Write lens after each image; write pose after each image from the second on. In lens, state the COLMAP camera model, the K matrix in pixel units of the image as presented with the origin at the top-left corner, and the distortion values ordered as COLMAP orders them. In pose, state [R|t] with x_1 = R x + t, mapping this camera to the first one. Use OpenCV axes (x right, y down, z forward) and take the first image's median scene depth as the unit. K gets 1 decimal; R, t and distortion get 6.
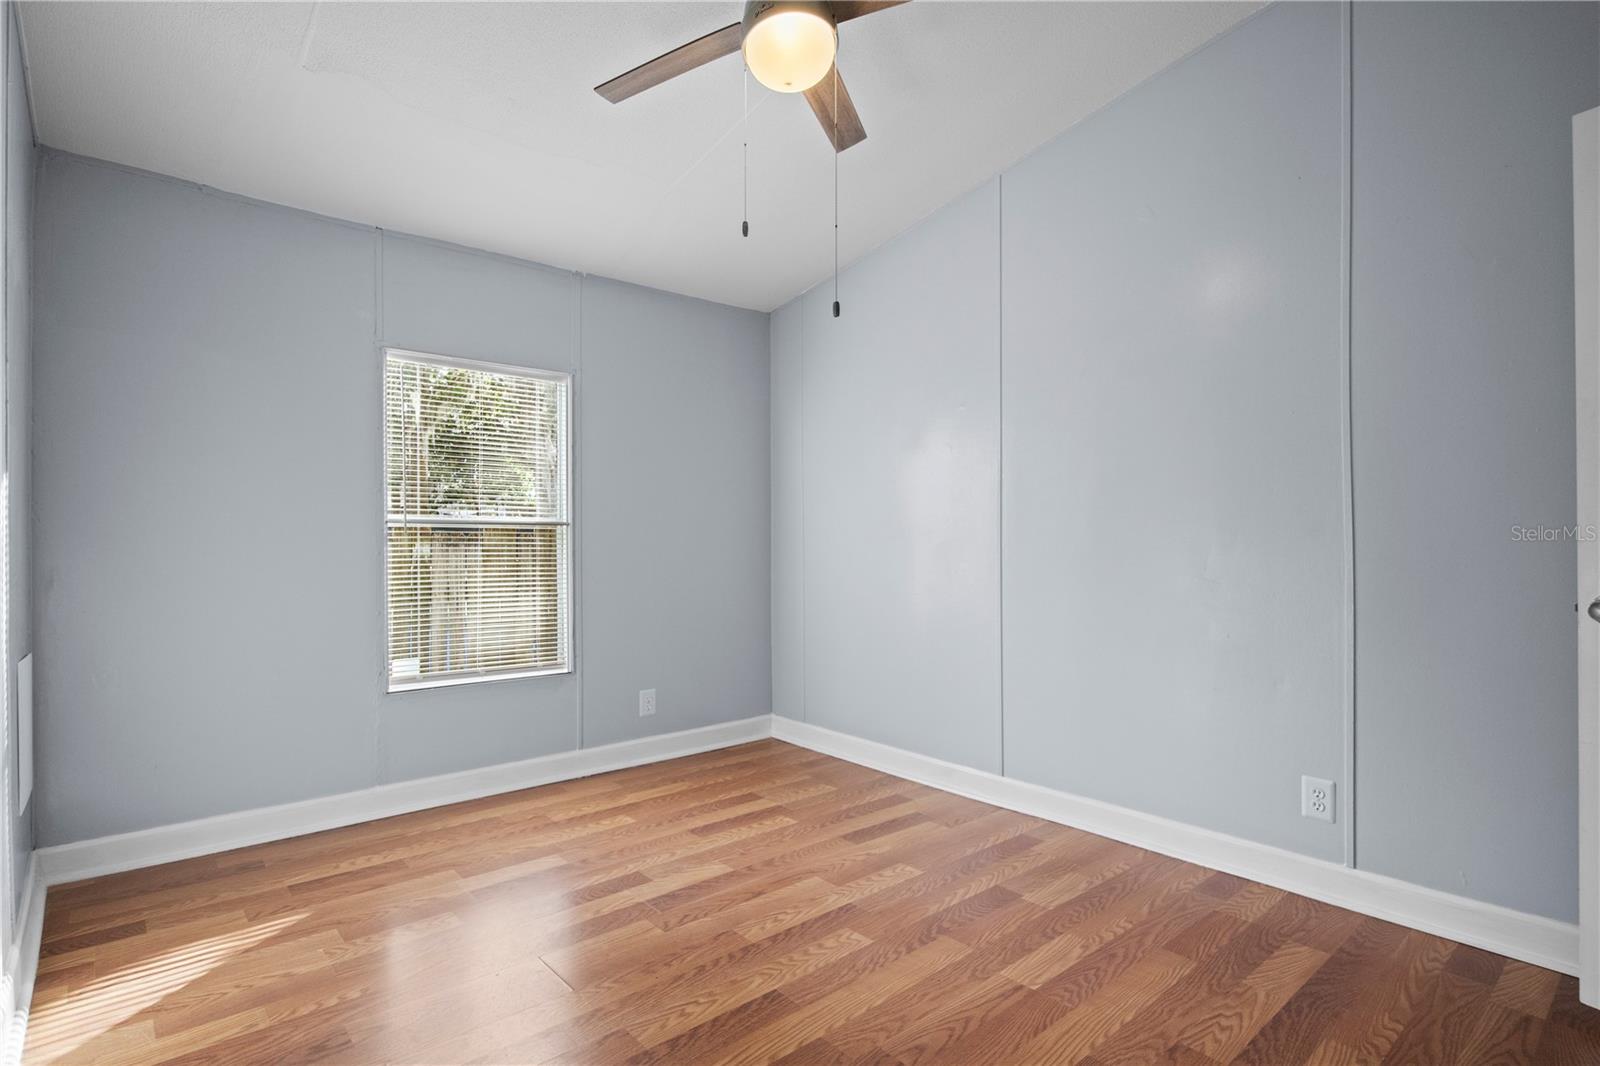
lens RADIAL K [[804.6, 0, 802.2], [0, 804.6, 536.0], [0, 0, 1]] dist [-0.006320, -0.001851]
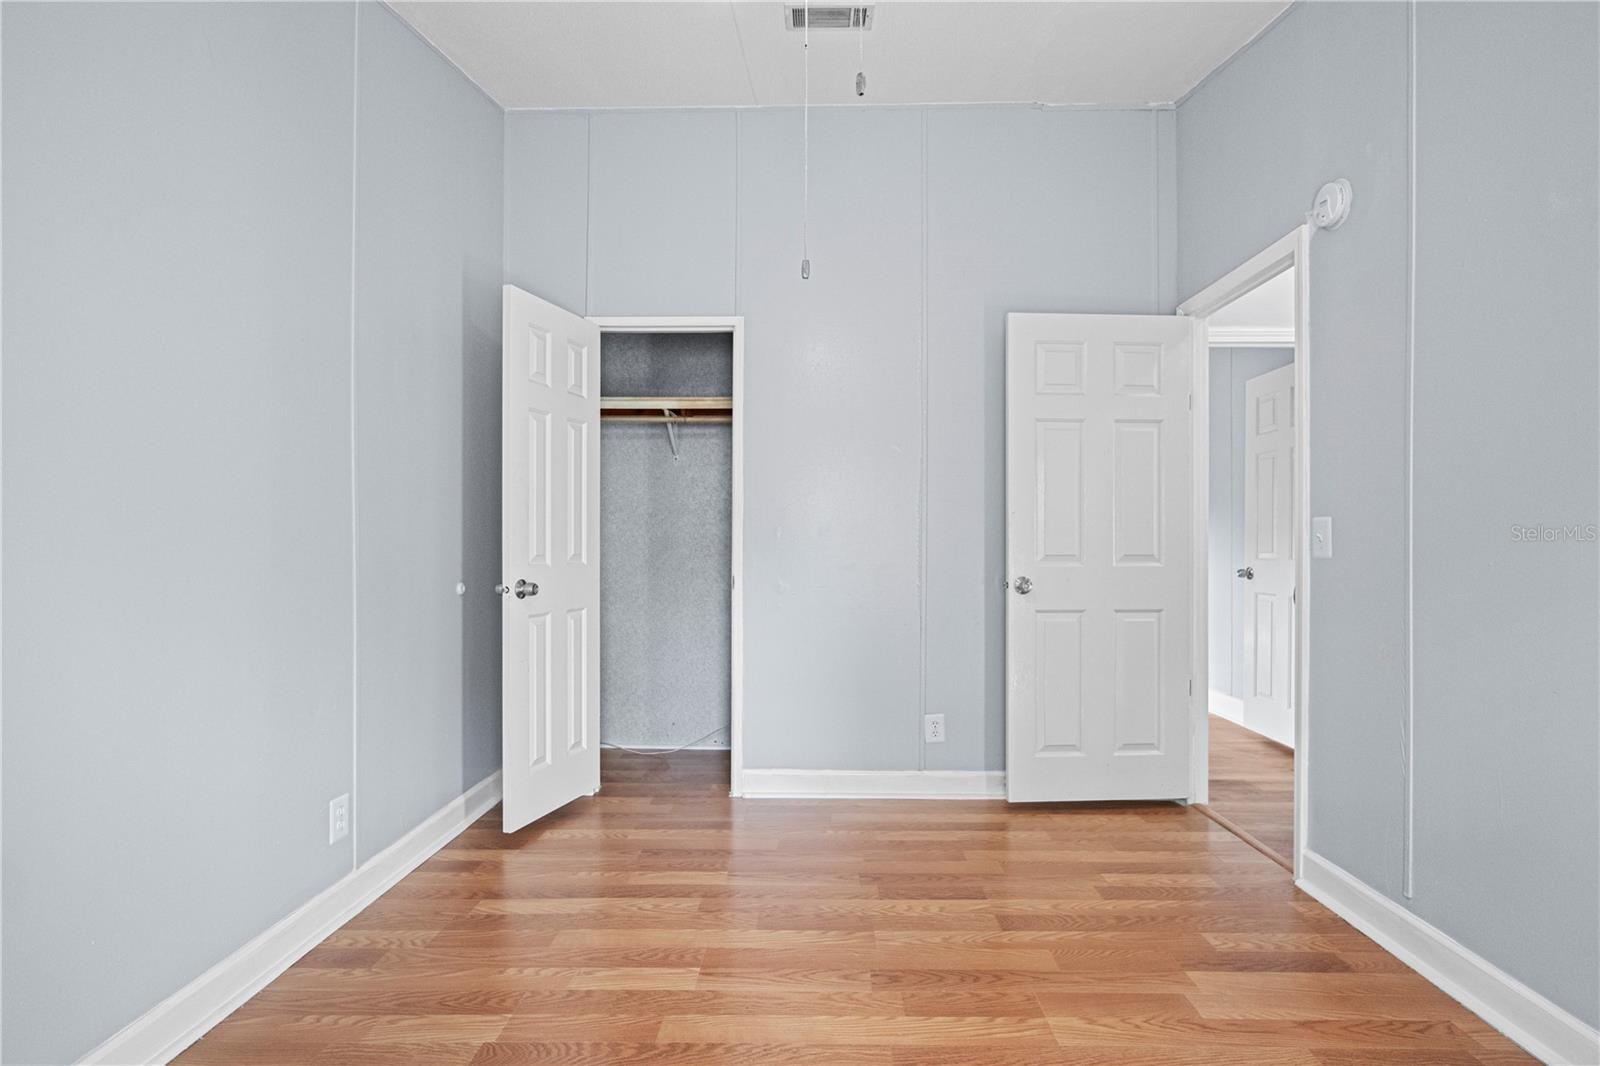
lens RADIAL K [[804.6, 0, 806.2], [0, 804.6, 524.9], [0, 0, 1]] dist [-0.006320, -0.001851]
pose [[-0.748467, 0.021377, 0.662827, -0.500281], [0.000920, 0.999513, -0.031198, 0.003924], [-0.663171, -0.022741, -0.748122, 1.580254]]
